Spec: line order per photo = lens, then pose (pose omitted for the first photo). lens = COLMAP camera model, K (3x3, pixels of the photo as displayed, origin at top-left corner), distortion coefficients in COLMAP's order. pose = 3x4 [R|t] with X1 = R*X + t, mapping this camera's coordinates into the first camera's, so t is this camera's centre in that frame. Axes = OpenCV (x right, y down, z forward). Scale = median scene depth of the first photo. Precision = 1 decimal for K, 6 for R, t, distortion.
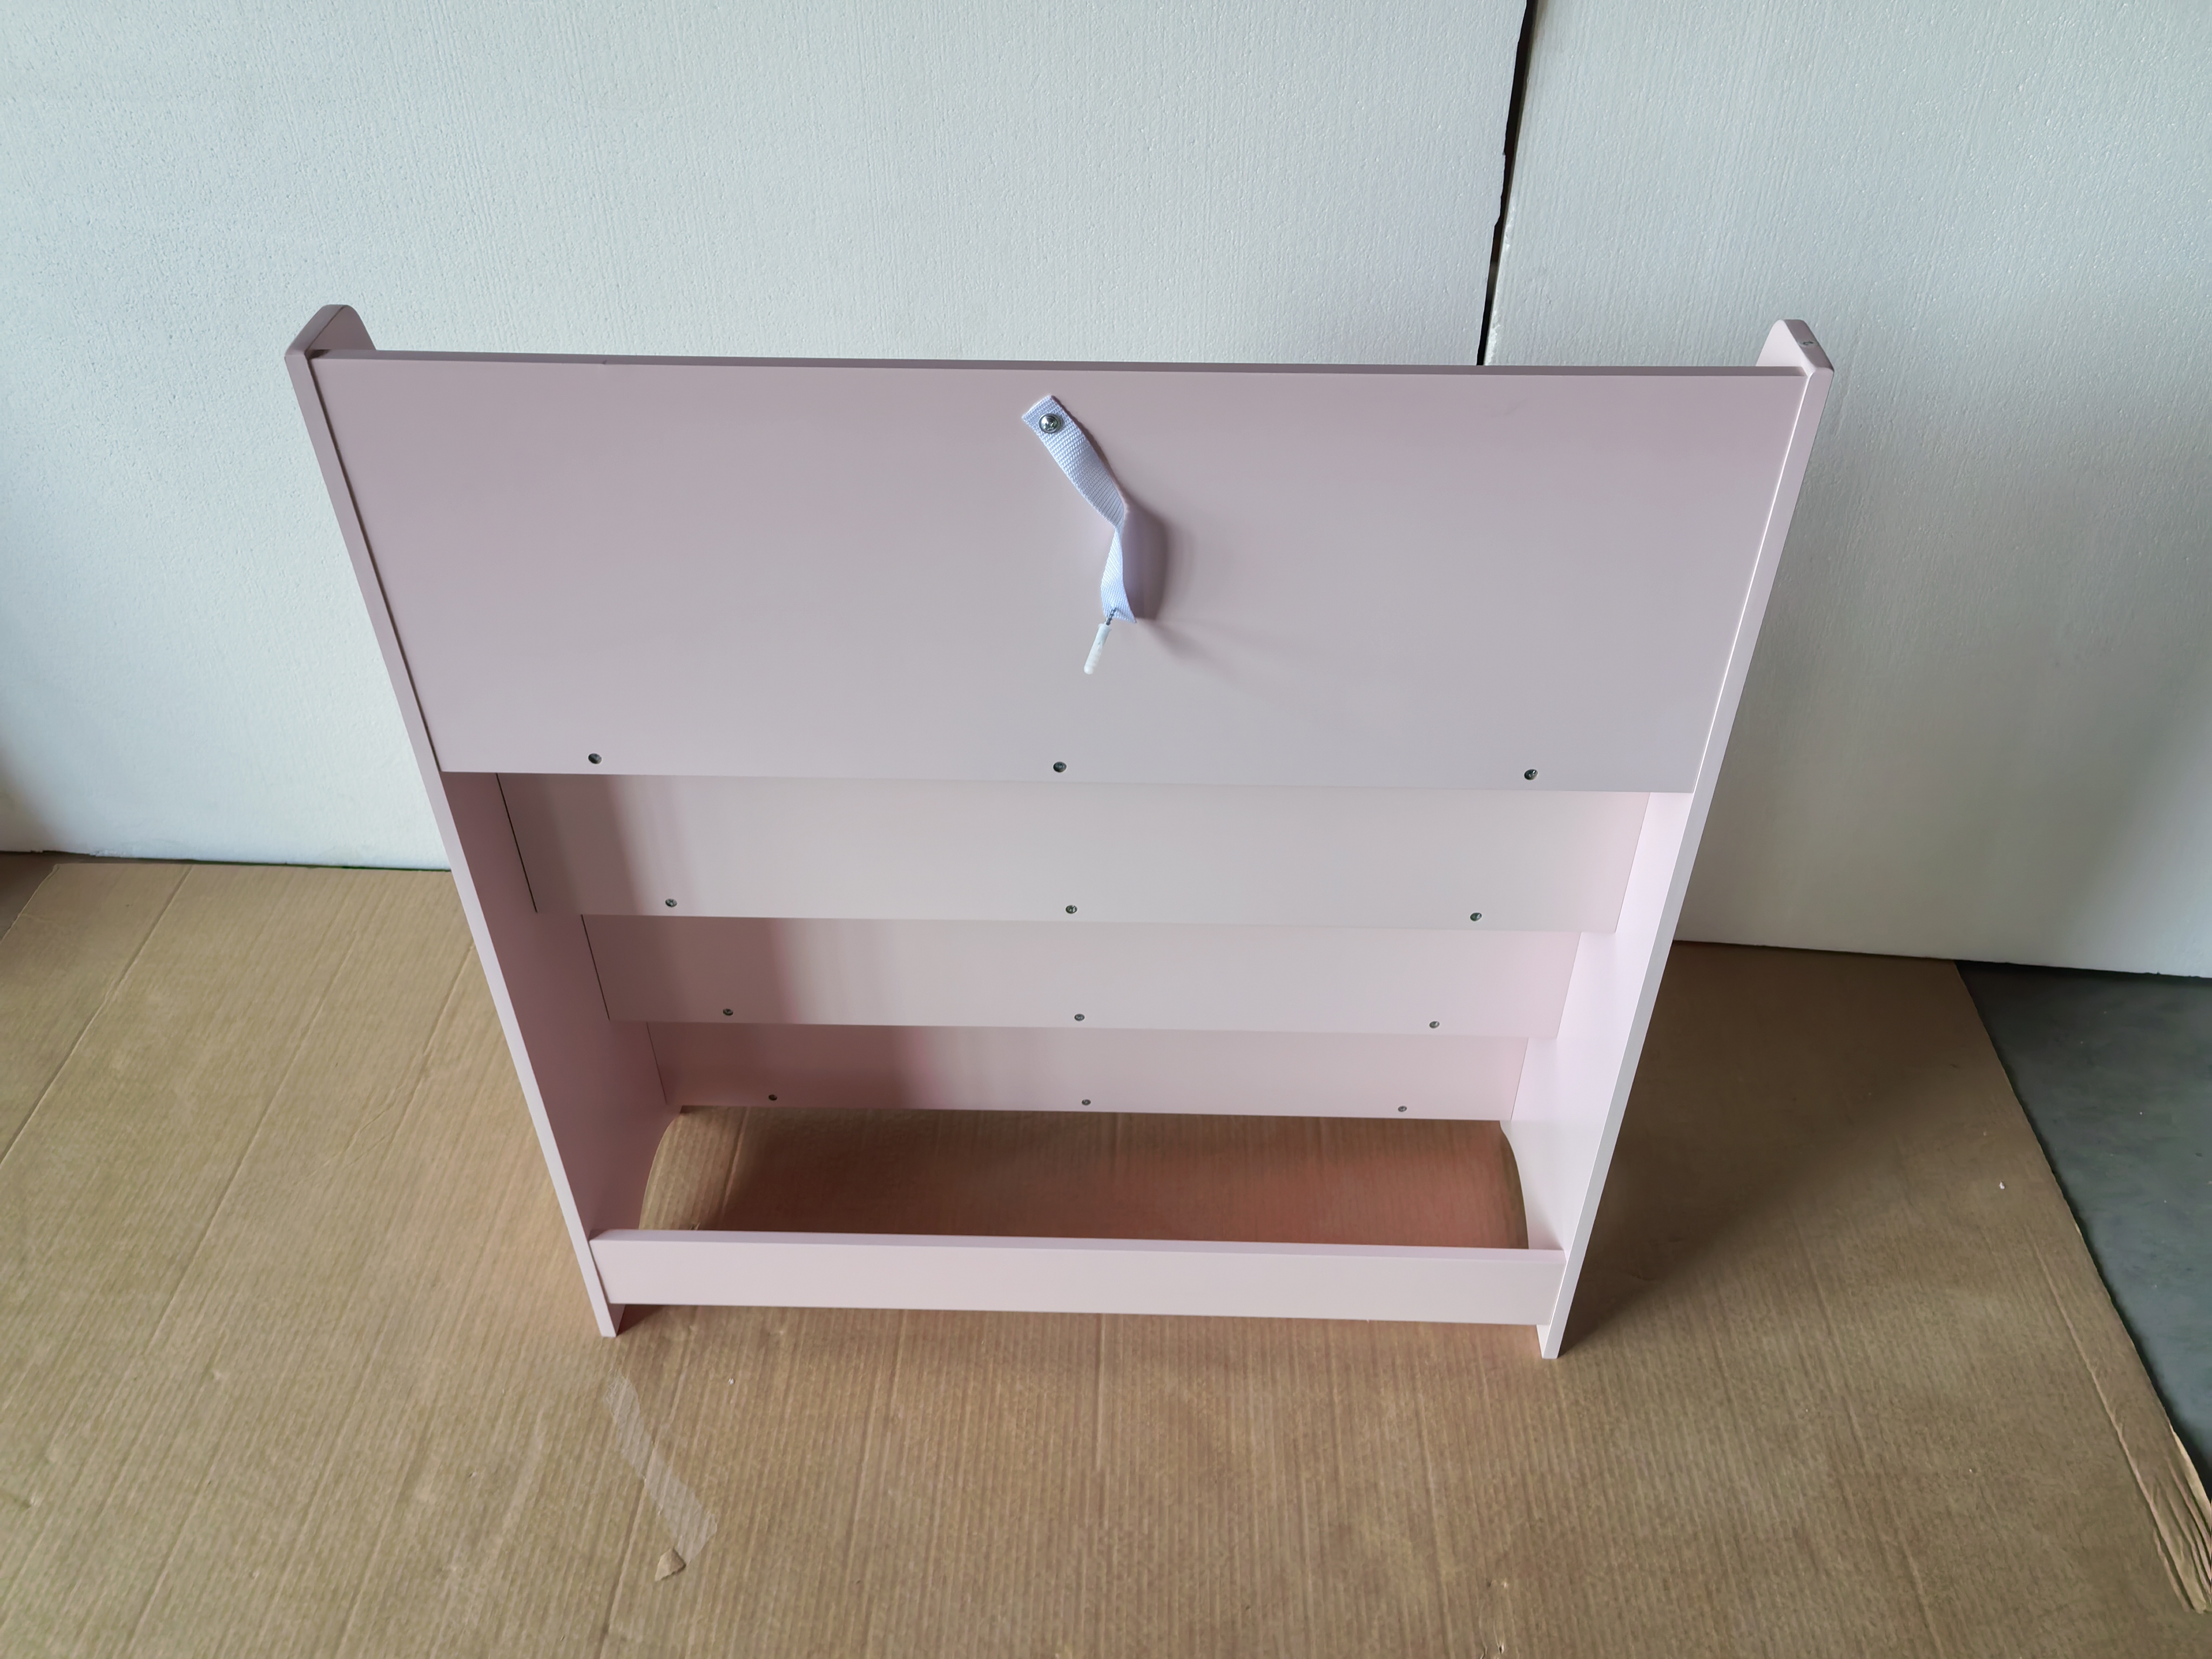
lens RADIAL K [[1732.1, 0, 1106.0], [0, 1732.1, 829.5], [0, 0, 1]] dist [0.055037, -0.059575]
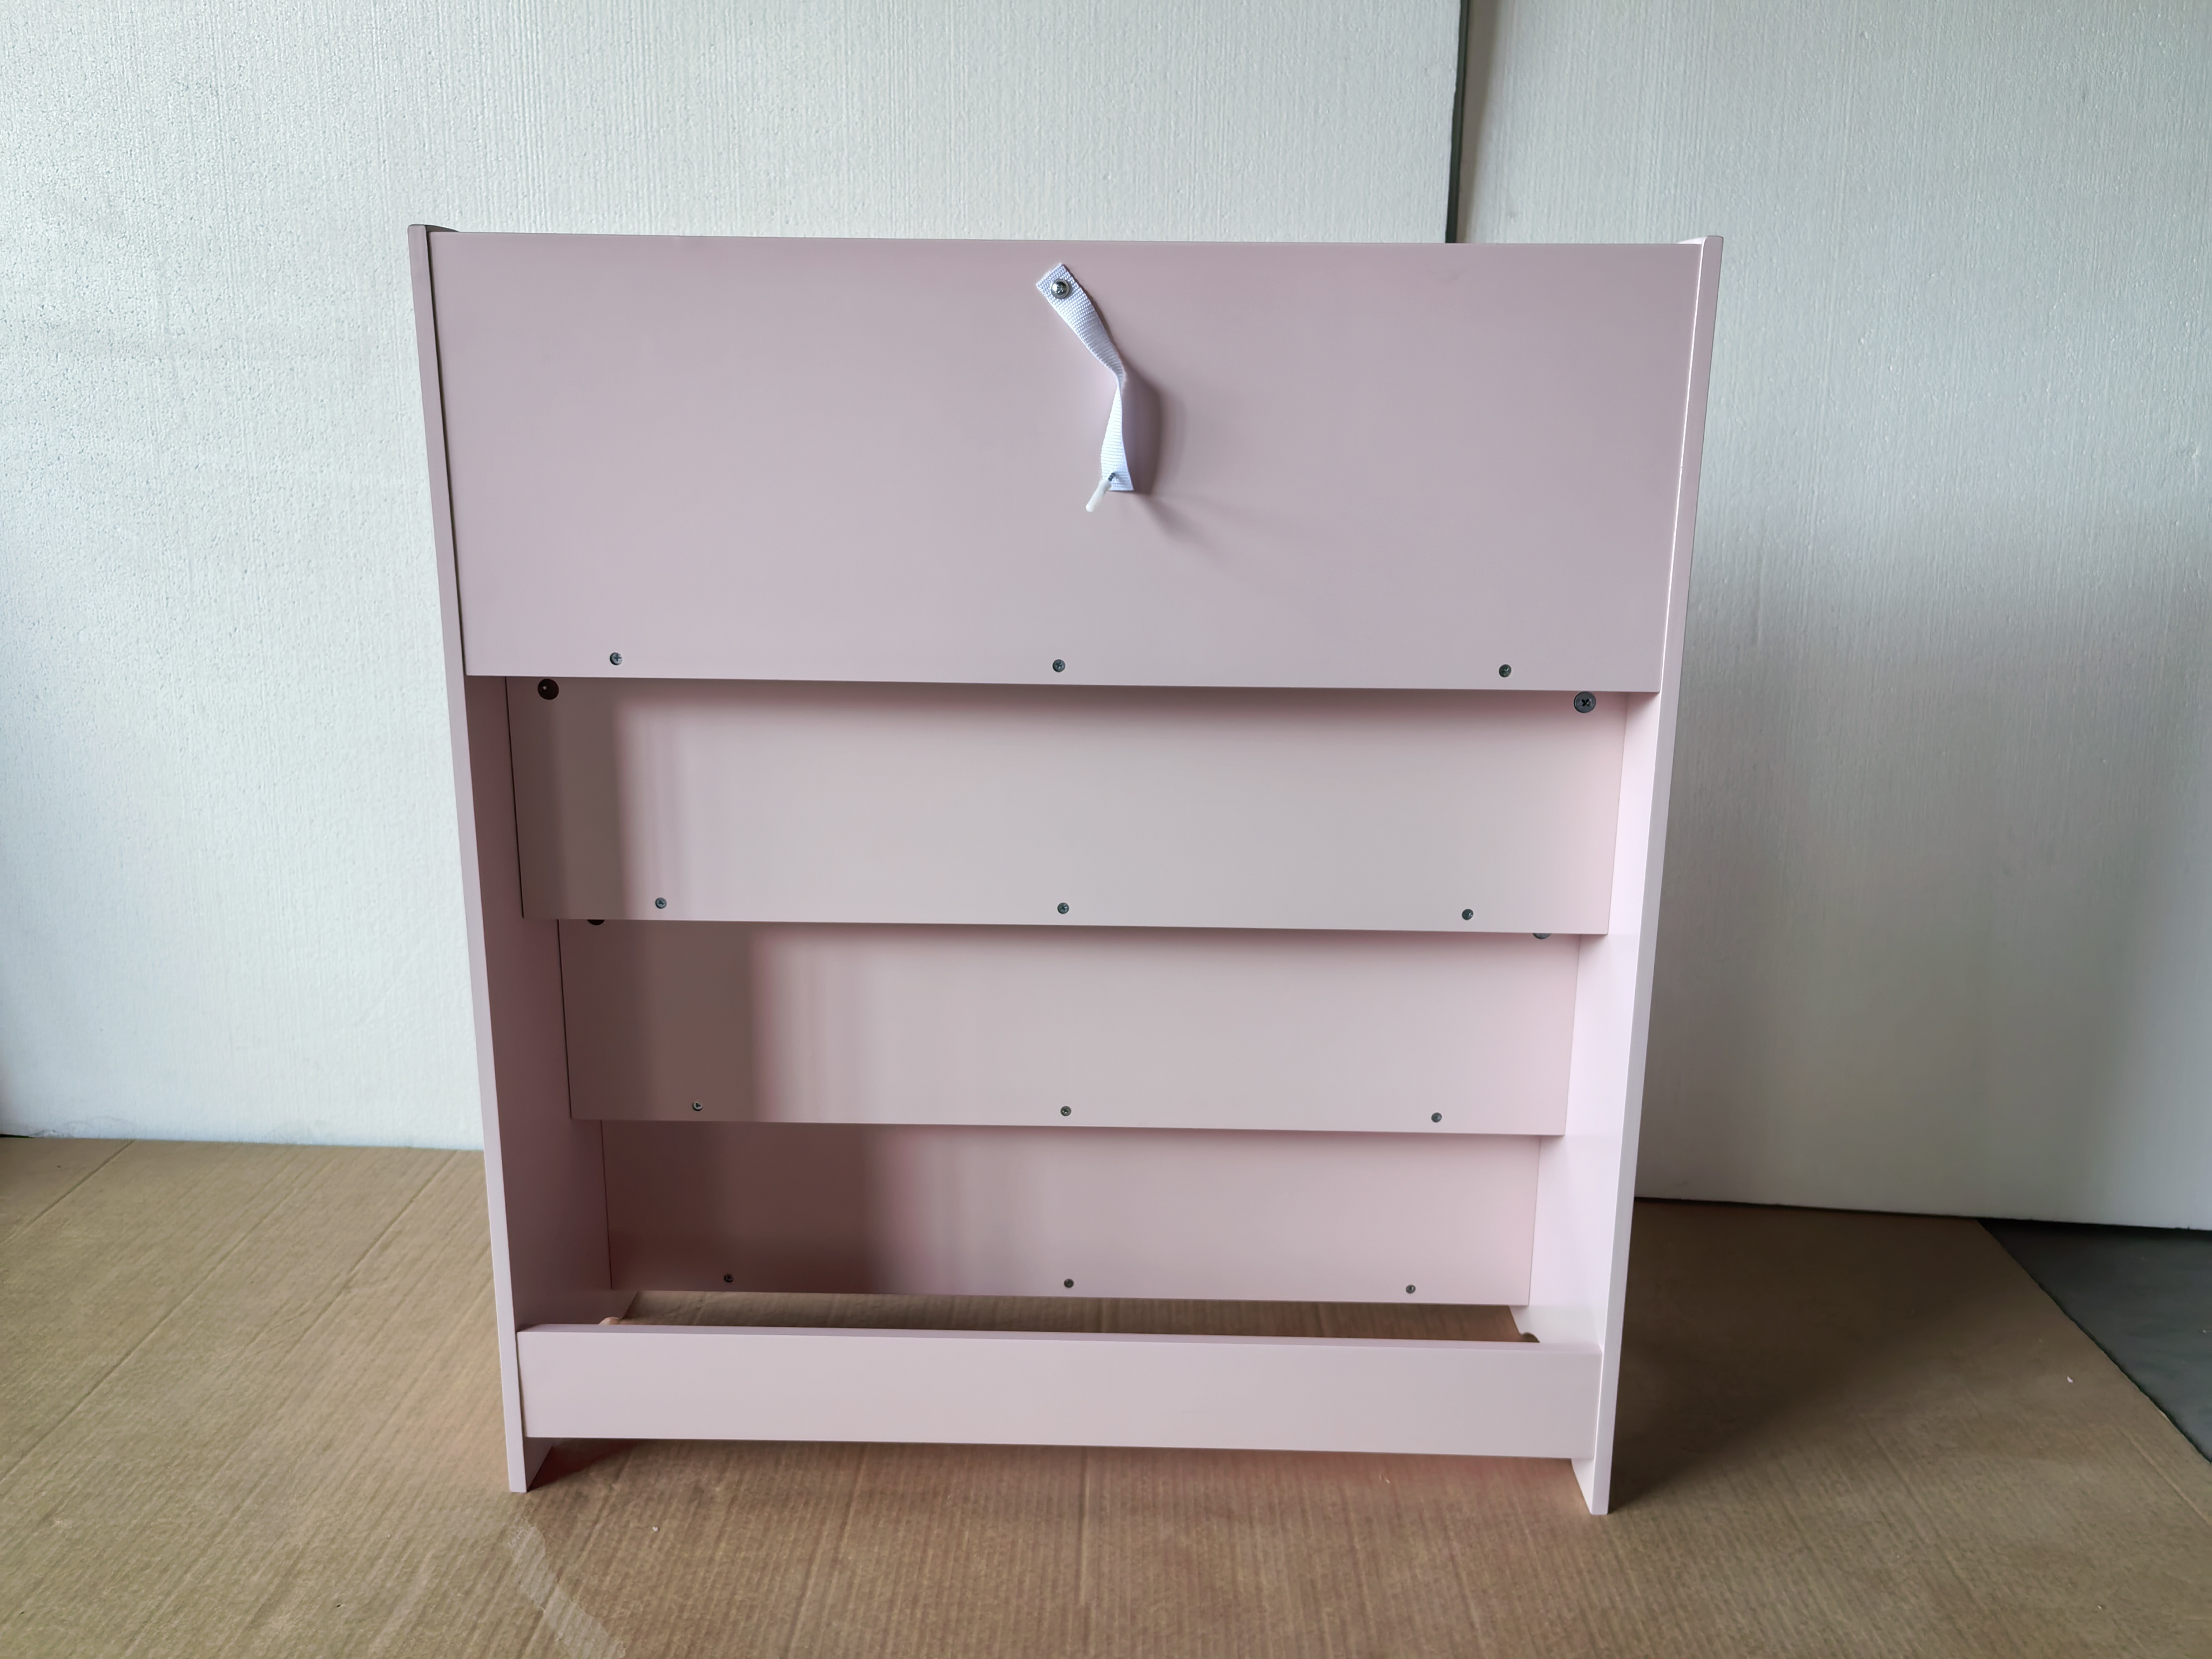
lens RADIAL K [[1755.7, 0, 1106.5], [0, 1755.7, 813.9], [0, 0, 1]] dist [0.004805, 0.003623]
pose [[0.999803, 0.011659, 0.016039, -0.010812], [-0.003426, 0.898283, -0.439404, 0.395037], [-0.019531, 0.439263, 0.898146, 0.063829]]
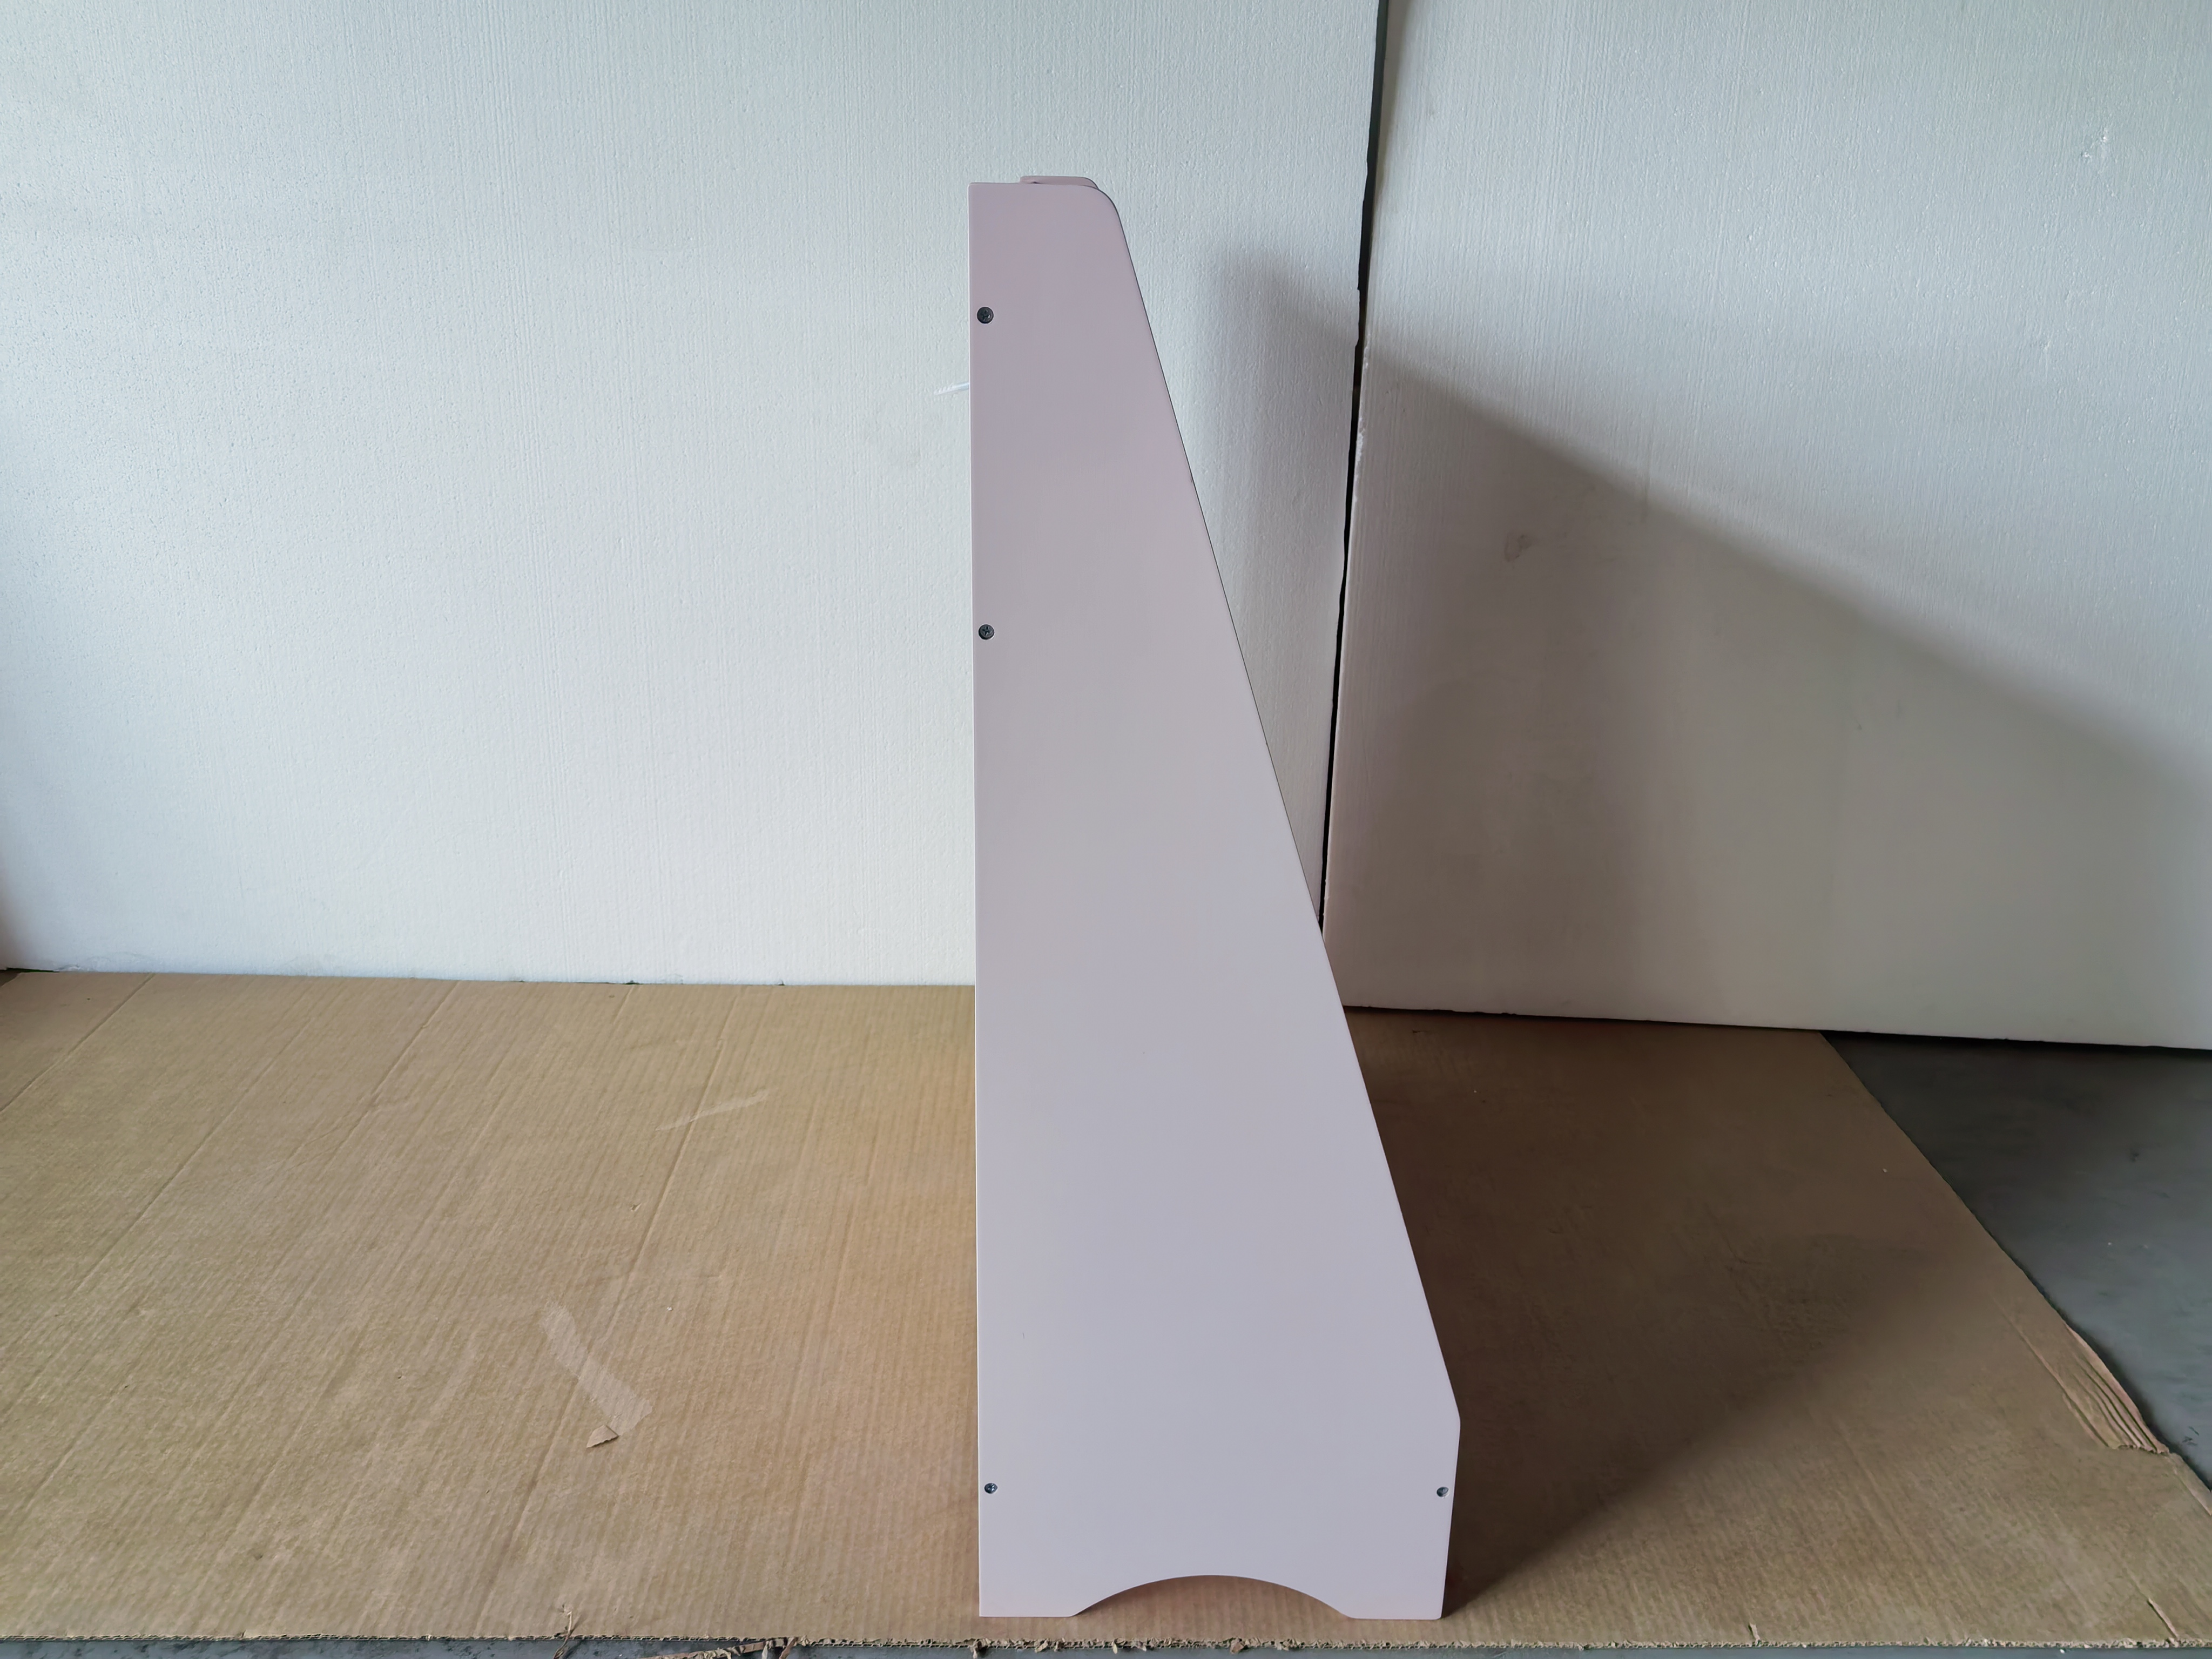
lens RADIAL K [[1732.1, 0, 1106.0], [0, 1732.1, 829.5], [0, 0, 1]] dist [0.055037, -0.059575]
pose [[0.998672, 0.004532, 0.051316, -0.017571], [0.012581, 0.944505, -0.328255, 0.403852], [-0.049956, 0.328465, 0.943194, -0.050358]]
